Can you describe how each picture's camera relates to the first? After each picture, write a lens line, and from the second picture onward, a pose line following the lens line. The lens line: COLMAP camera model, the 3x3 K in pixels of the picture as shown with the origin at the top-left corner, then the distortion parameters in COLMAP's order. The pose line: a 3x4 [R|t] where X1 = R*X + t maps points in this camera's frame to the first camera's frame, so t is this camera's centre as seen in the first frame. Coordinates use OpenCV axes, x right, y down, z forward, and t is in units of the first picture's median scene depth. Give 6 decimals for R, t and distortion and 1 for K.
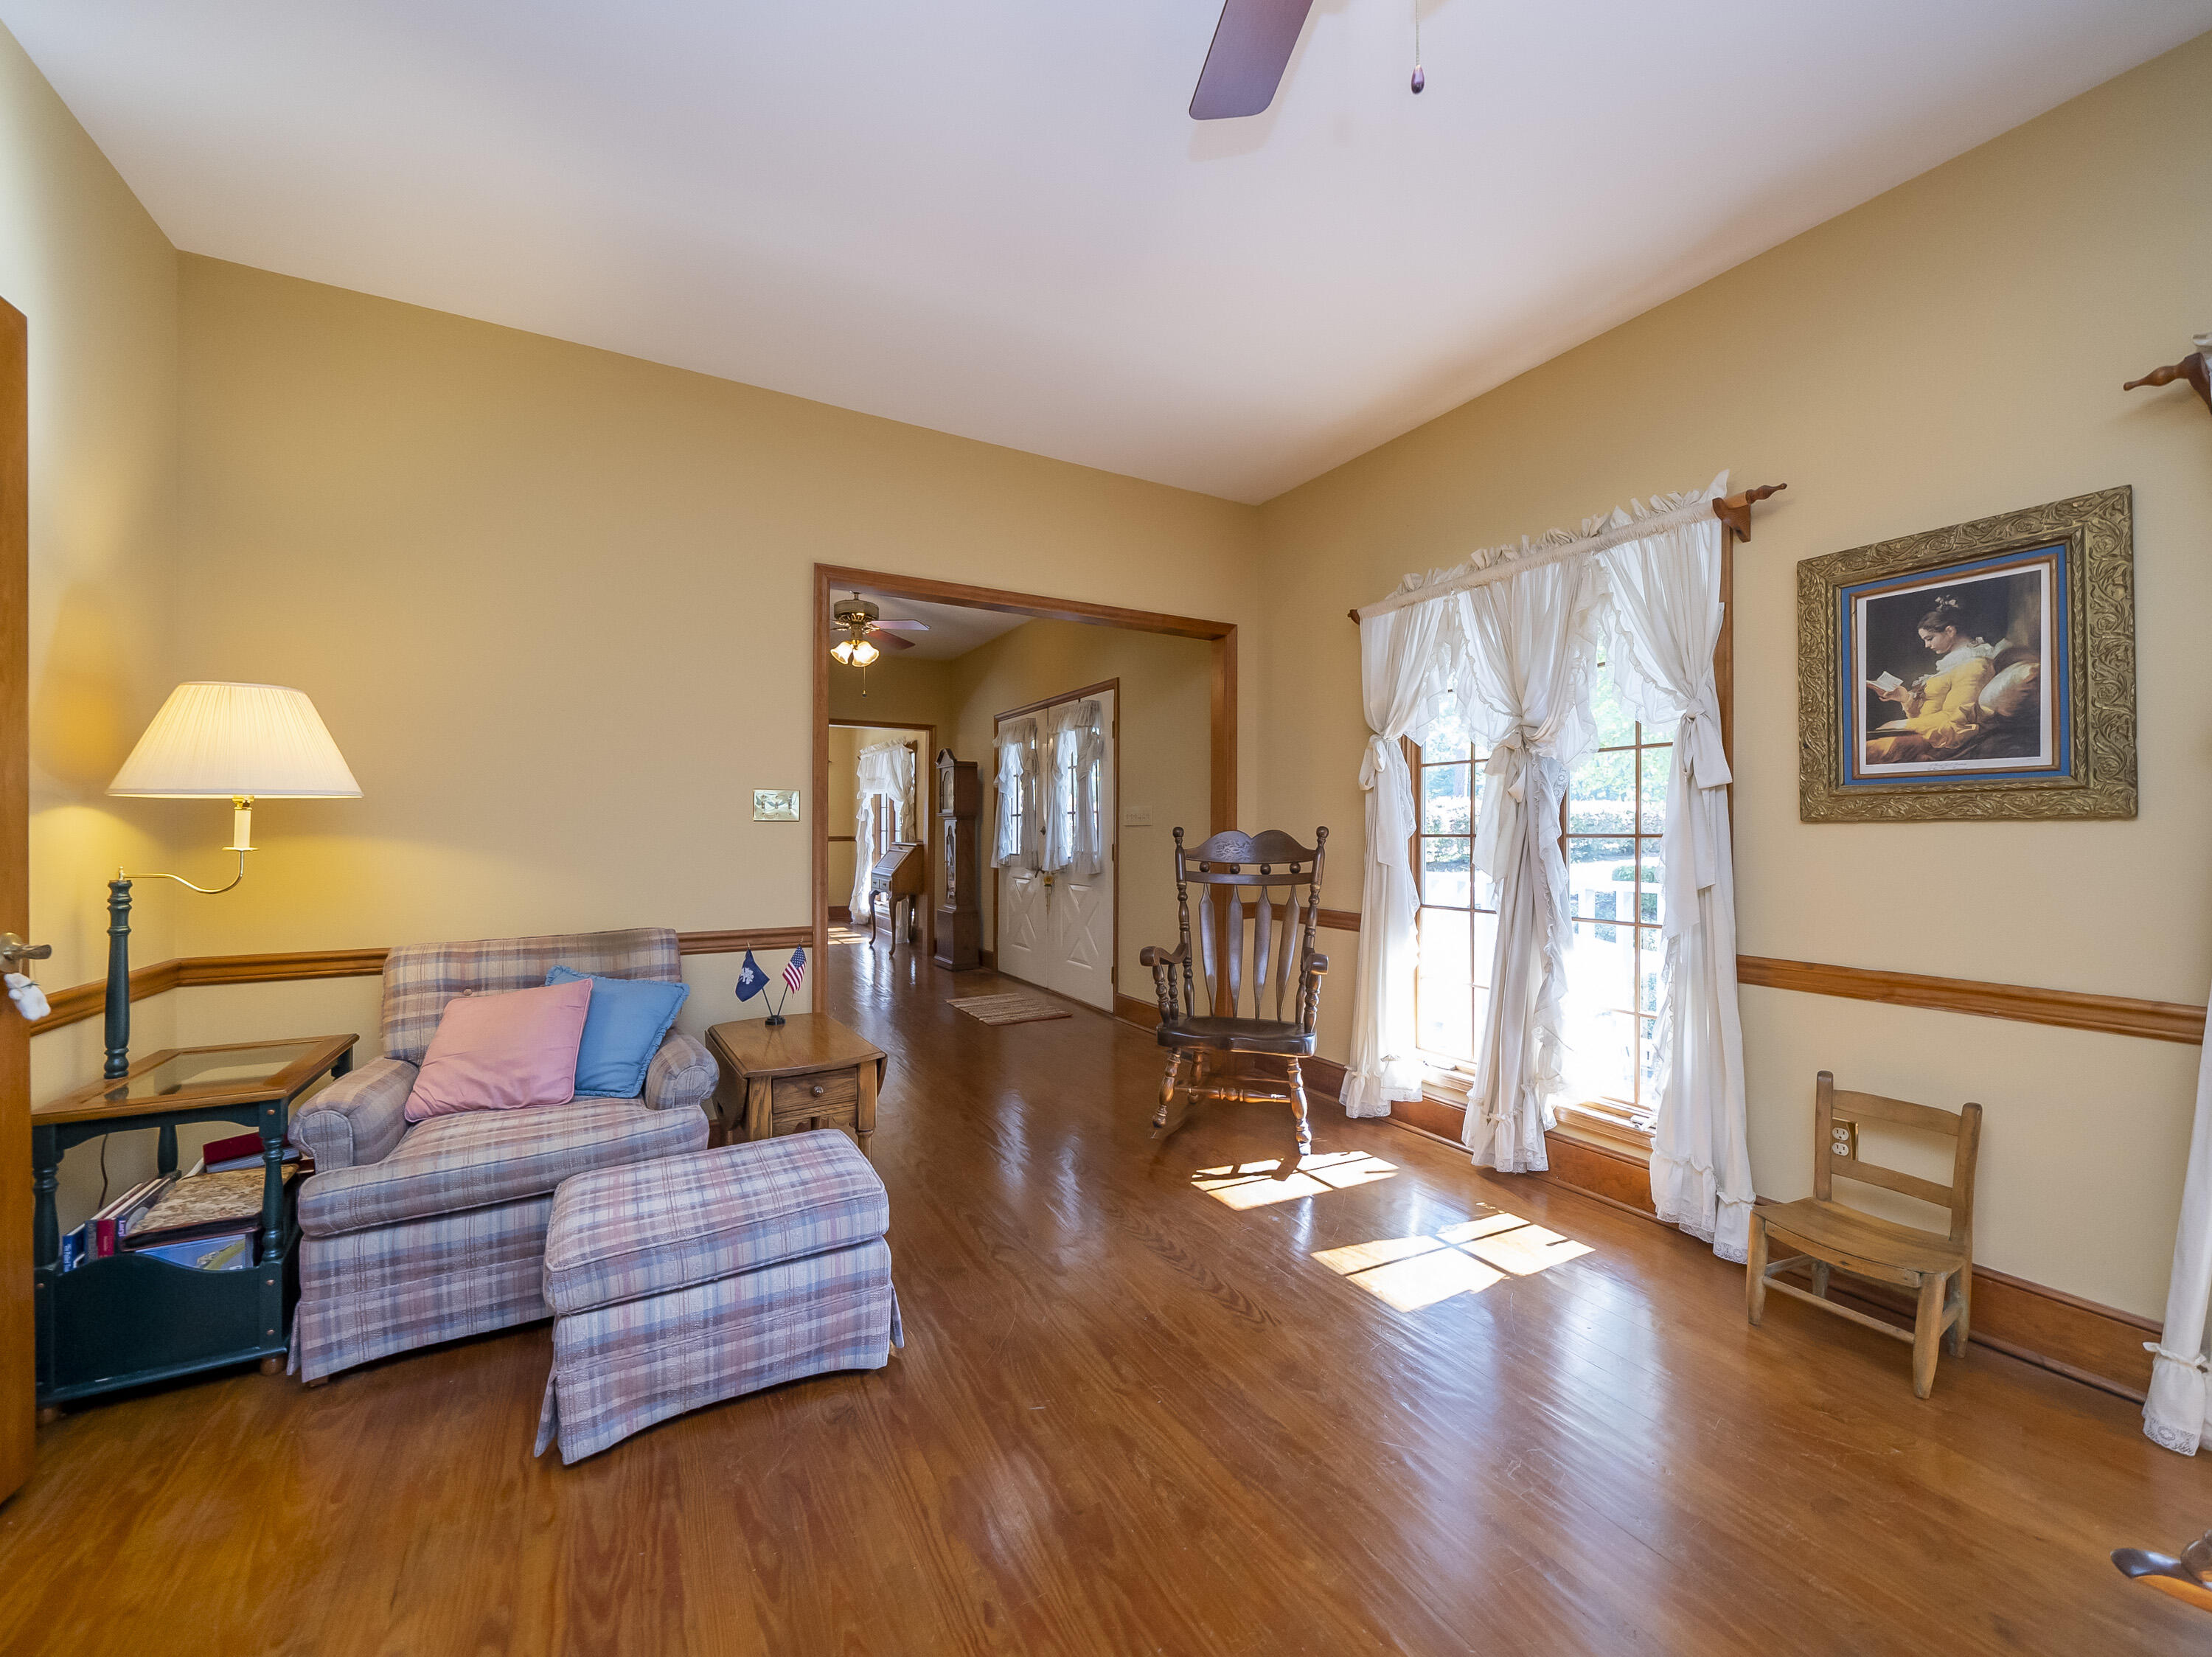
lens RADIAL K [[860.9, 0, 1114.4], [0, 860.9, 826.6], [0, 0, 1]] dist [-0.007935, -0.000273]
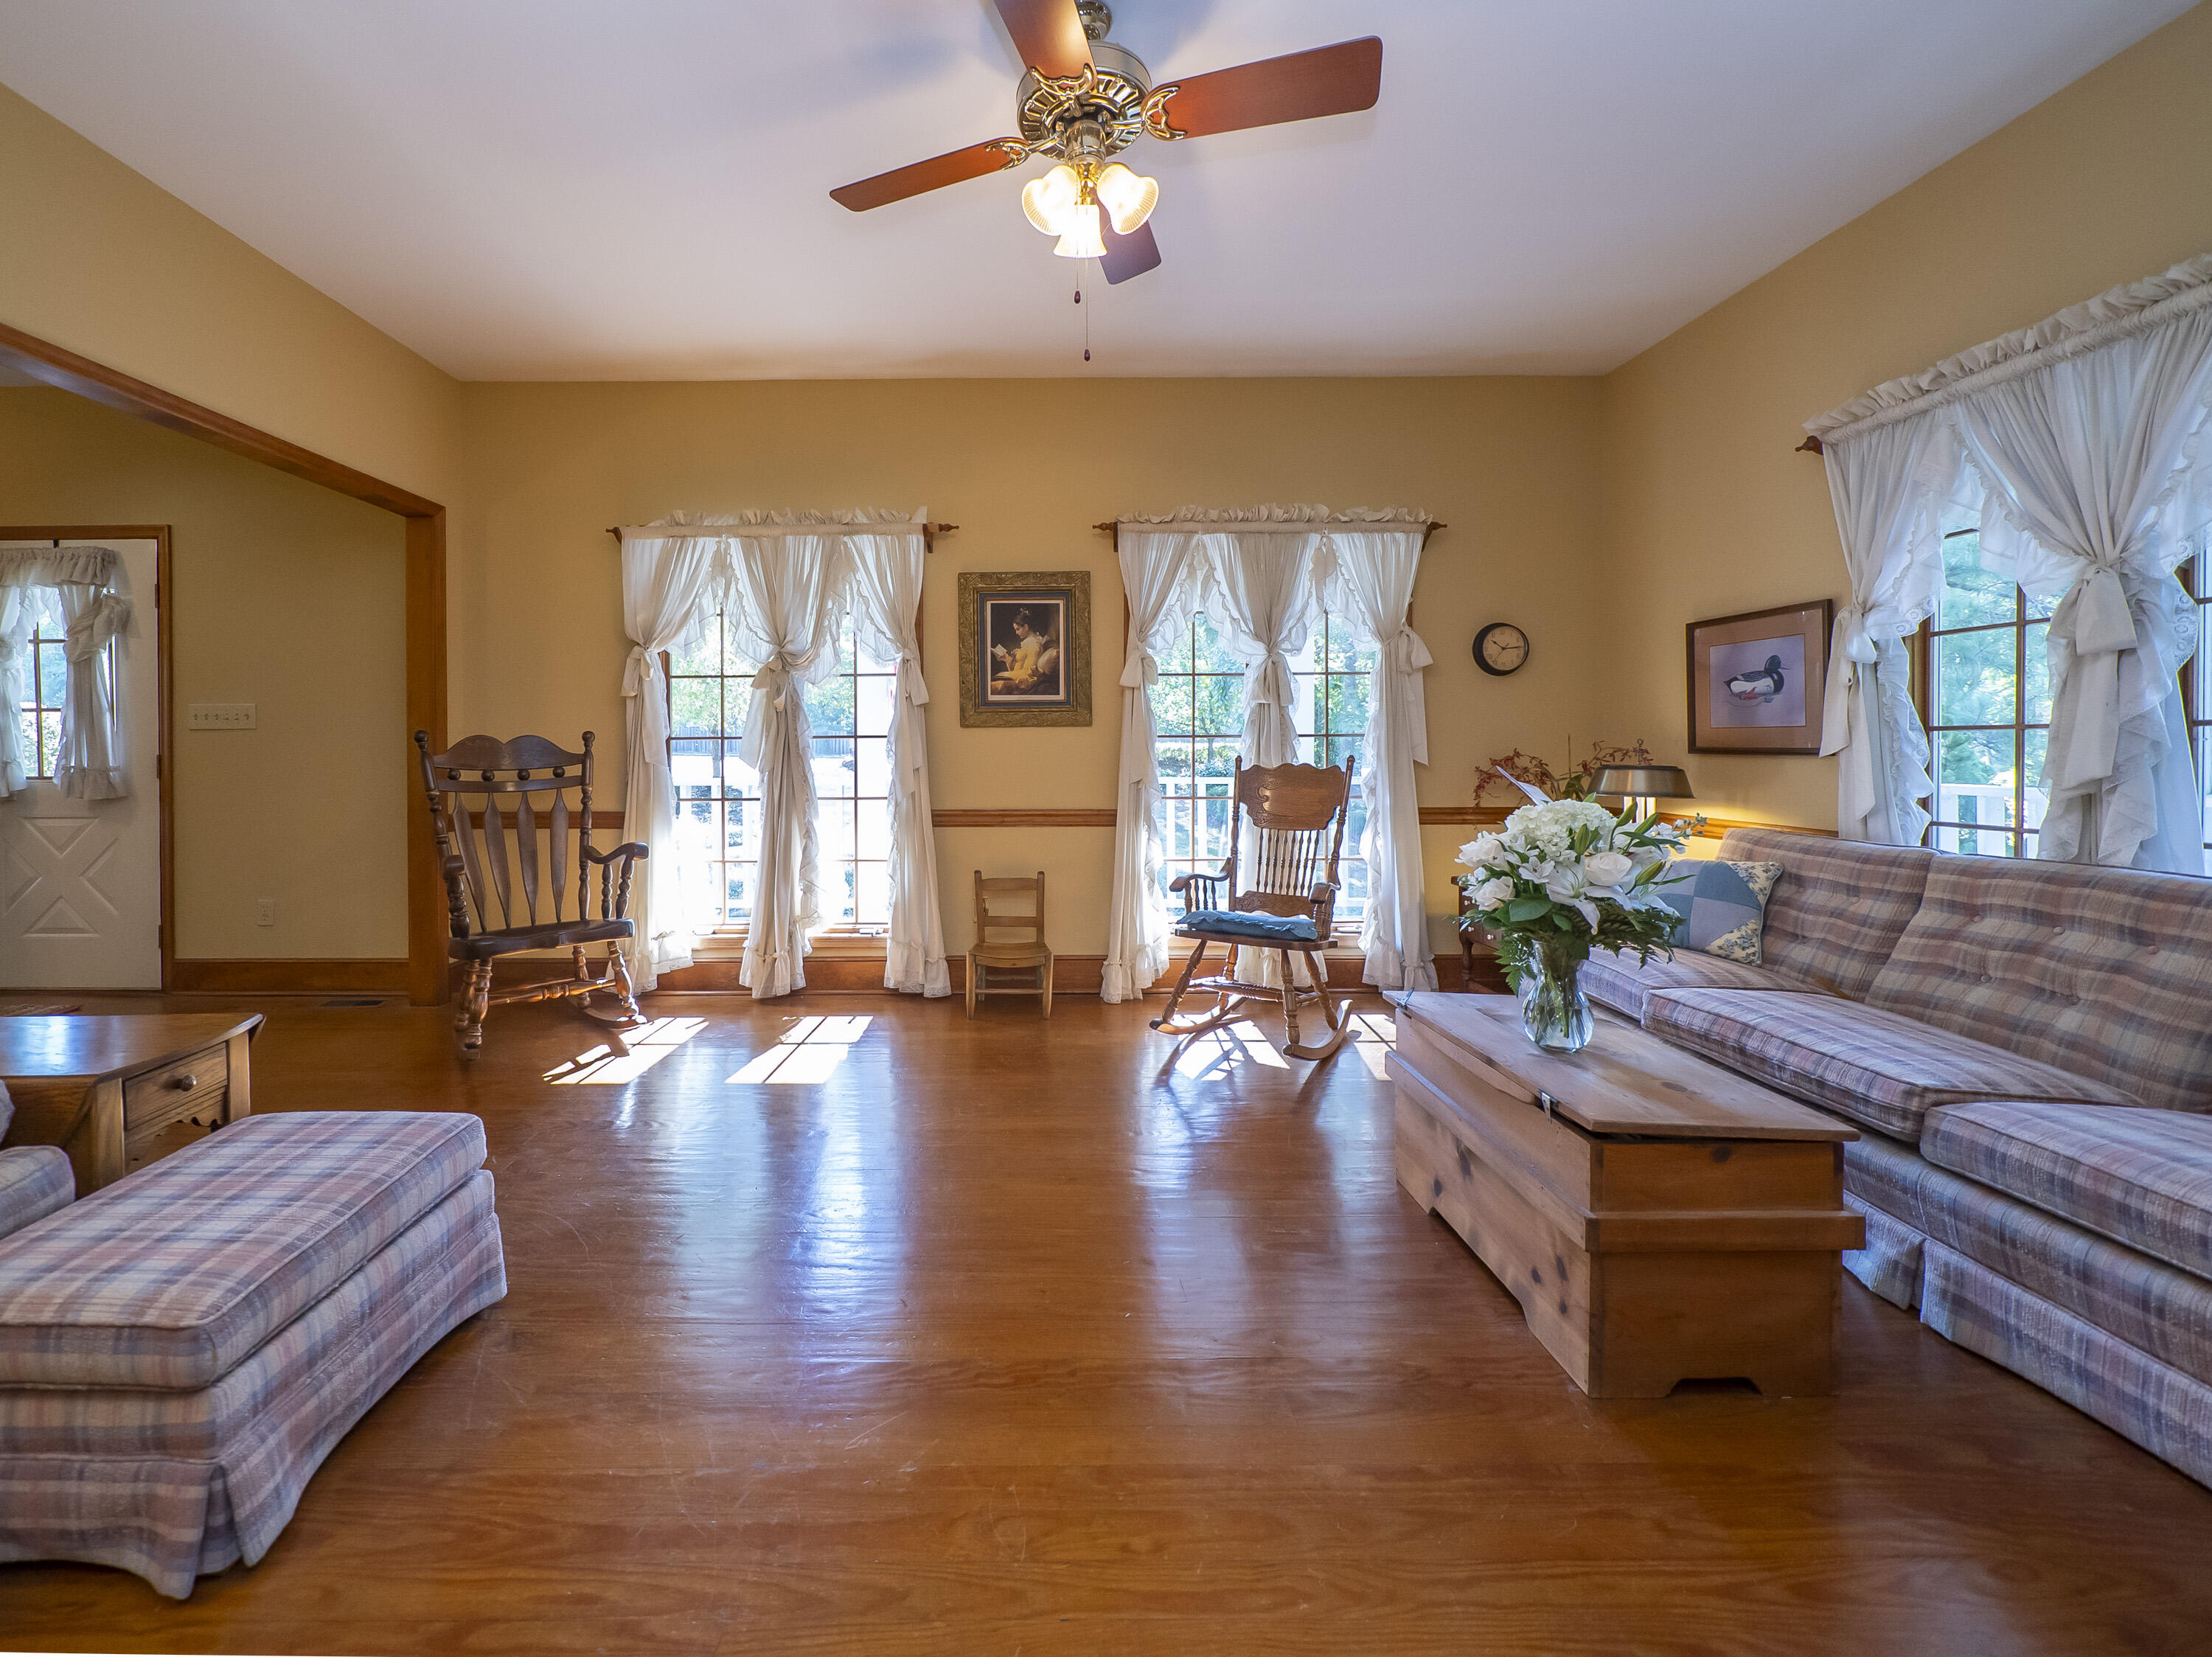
lens RADIAL K [[895.0, 0, 1008.4], [0, 895.0, 754.7], [0, 0, 1]] dist [-0.007849, -0.000139]
pose [[0.499400, -0.013739, 0.866263, -0.684764], [0.002201, 0.999891, 0.014589, 0.022880], [-0.866369, -0.005379, 0.499376, 0.034265]]
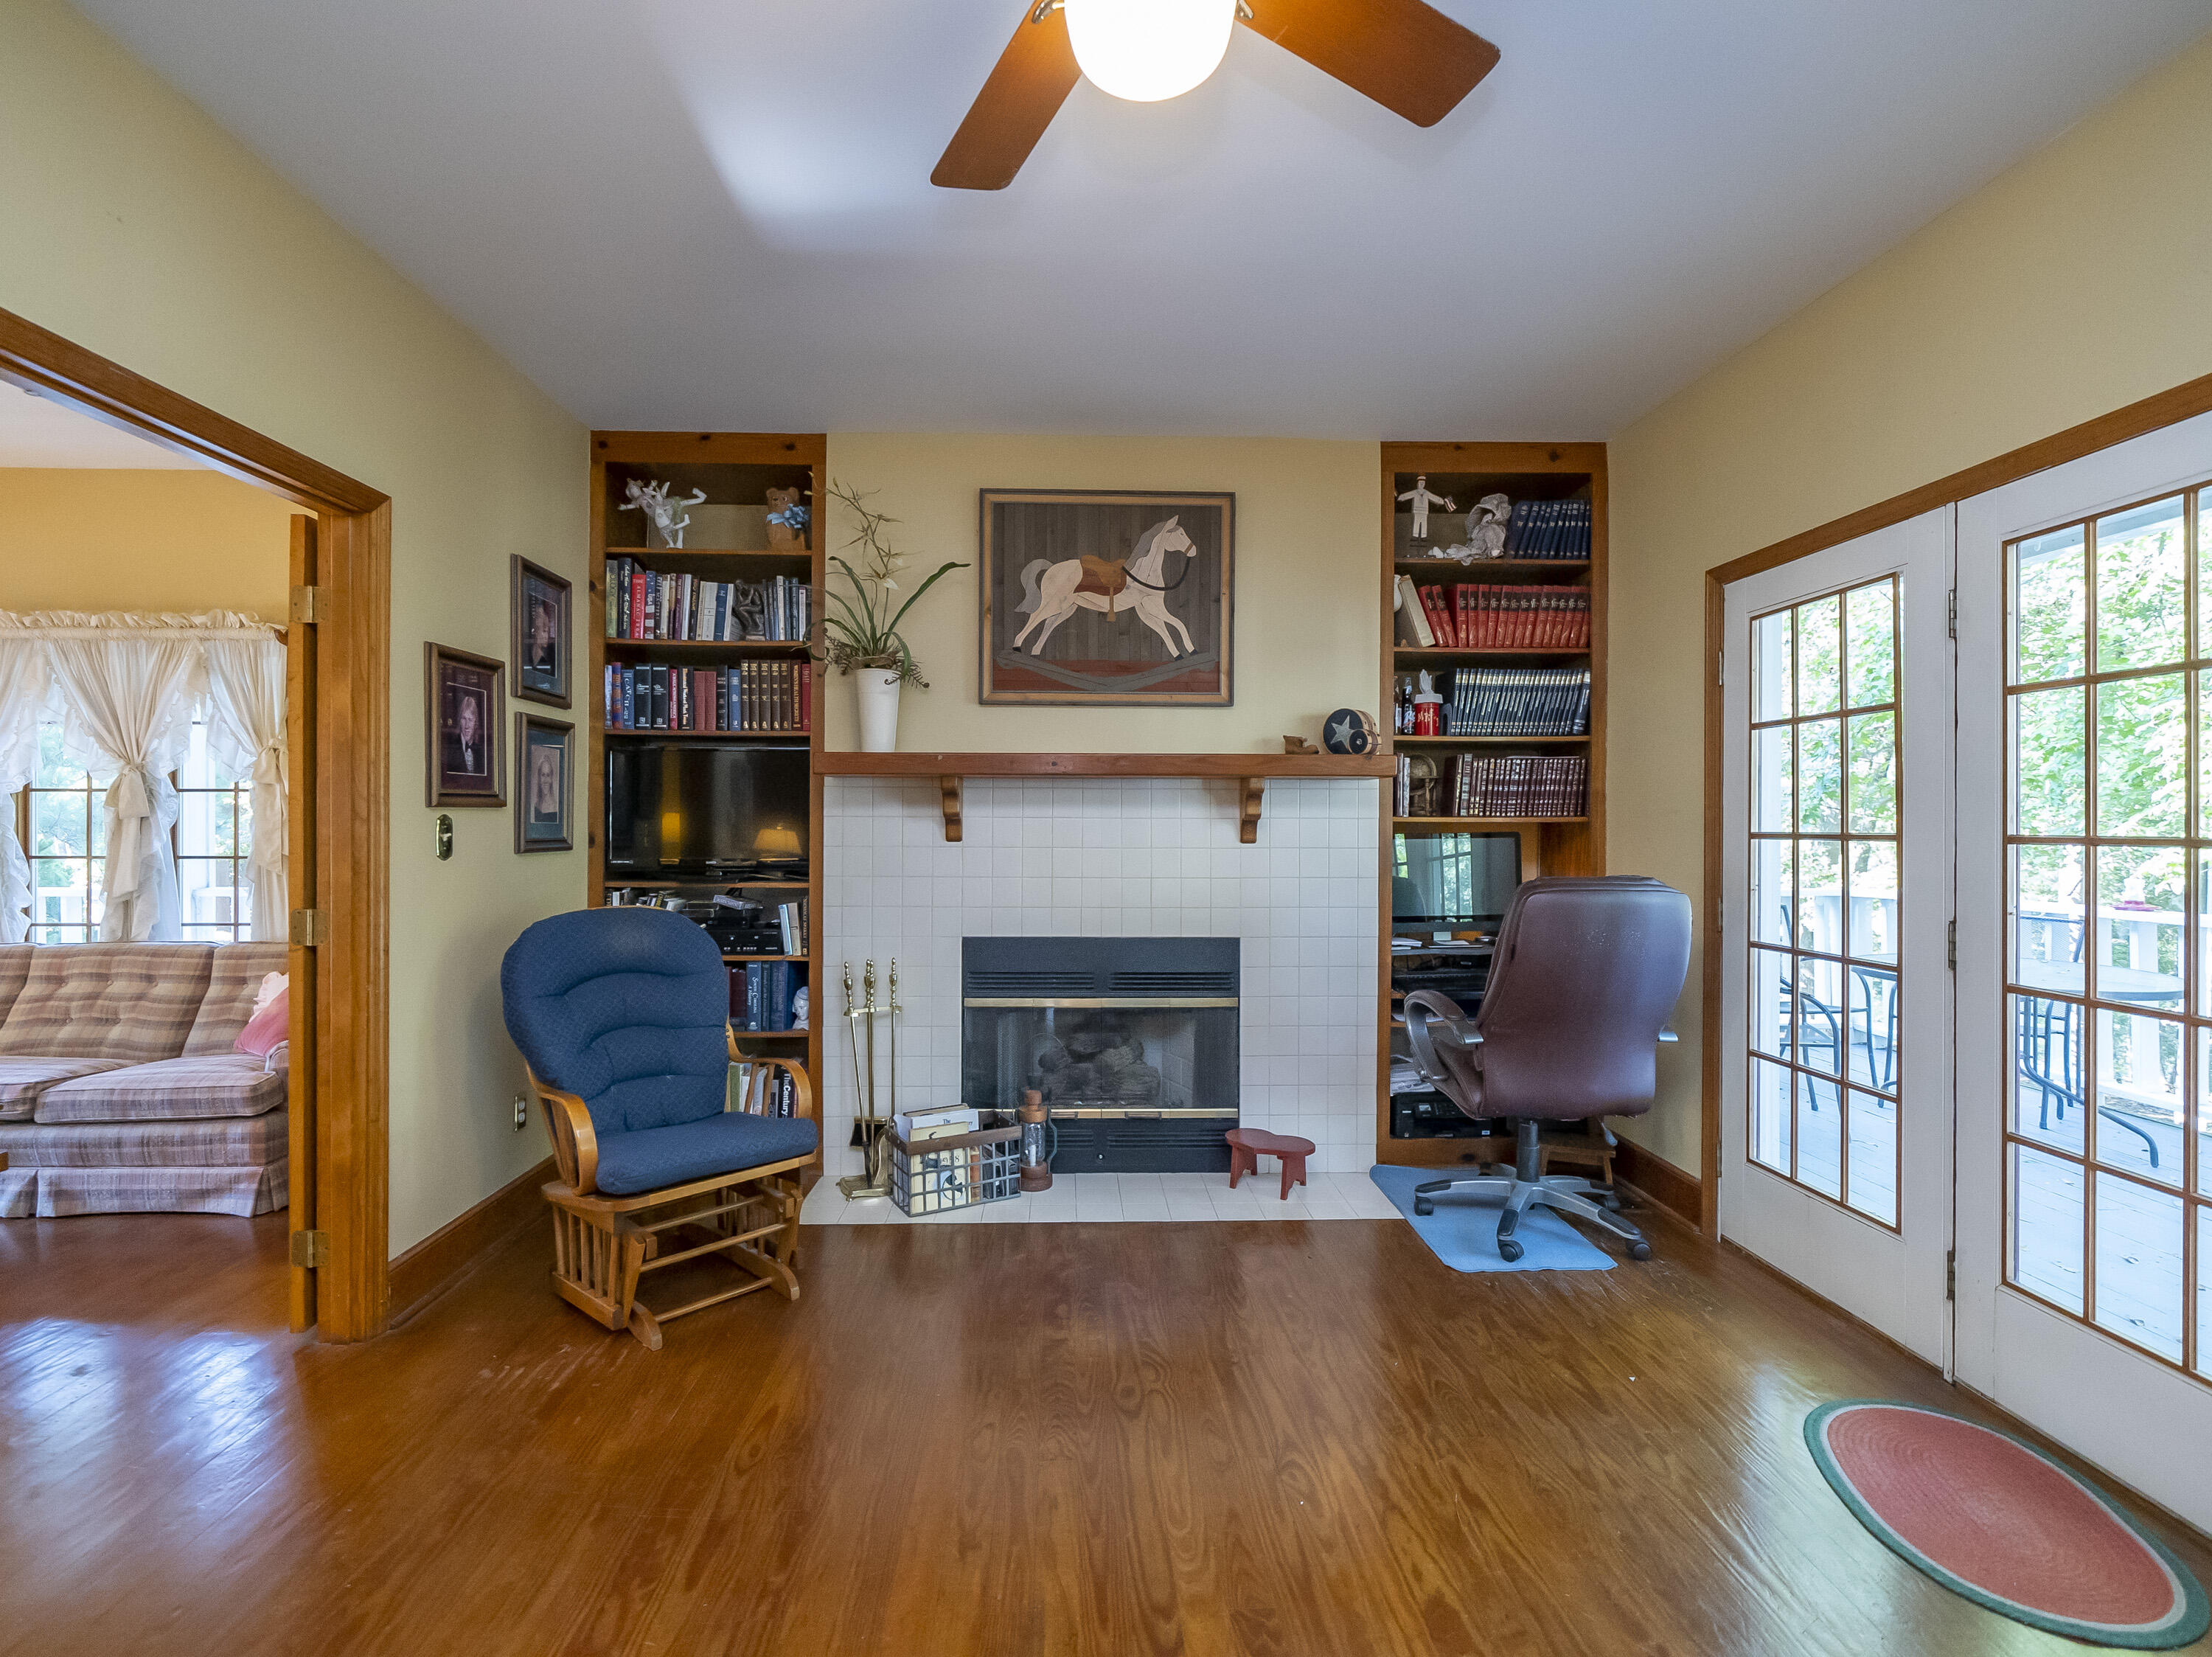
lens RADIAL K [[1049.8, 0, 1090.0], [0, 1049.8, 826.3], [0, 0, 1]] dist [0.001285, -0.001360]
pose [[-0.883813, -0.007370, 0.467782, -1.717291], [-0.007633, 0.999970, 0.001334, -0.068314], [-0.467778, -0.002391, -0.883843, 0.368737]]
